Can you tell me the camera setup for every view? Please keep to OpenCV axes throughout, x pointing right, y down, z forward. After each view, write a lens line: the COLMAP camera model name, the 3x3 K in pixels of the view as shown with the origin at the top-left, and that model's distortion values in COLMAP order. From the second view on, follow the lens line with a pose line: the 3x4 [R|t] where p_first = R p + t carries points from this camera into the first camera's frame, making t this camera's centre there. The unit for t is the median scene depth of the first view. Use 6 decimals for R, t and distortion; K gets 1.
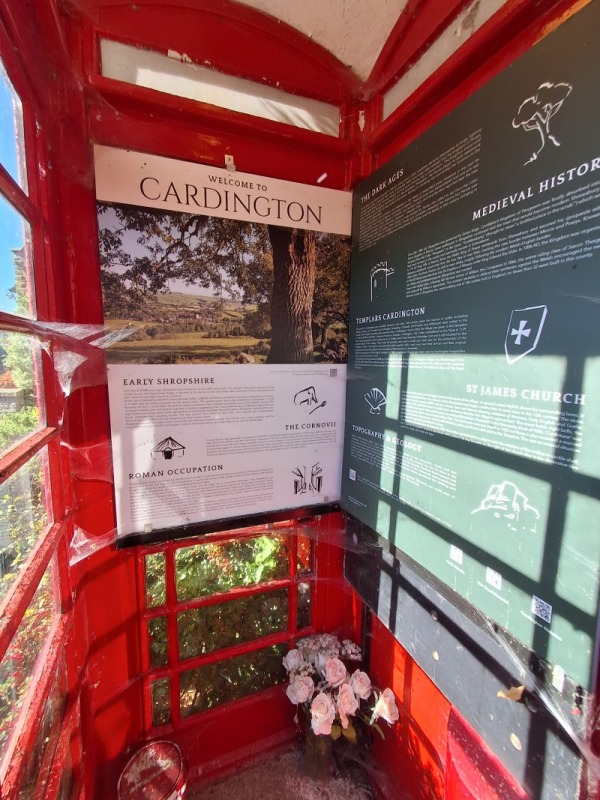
lens RADIAL K [[373.5, 0, 300.0], [0, 373.5, 400.0], [0, 0, 1]] dist [0.023256, 0.000254]
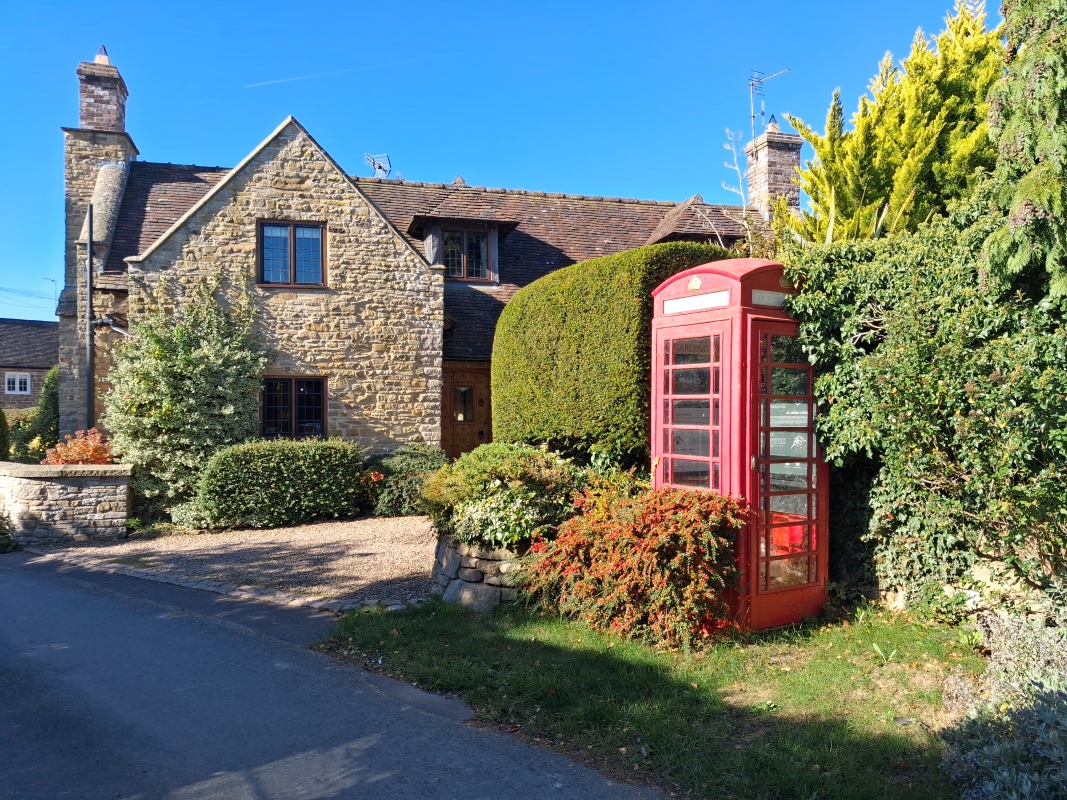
lens RADIAL K [[831.1, 0, 533.5], [0, 831.1, 400.0], [0, 0, 1]] dist [0.095532, -0.165389]
pose [[0.986232, -0.005955, 0.165260, -3.381601], [0.028300, 0.990686, -0.133191, 0.872496], [-0.162927, 0.136034, 0.977215, -6.671199]]
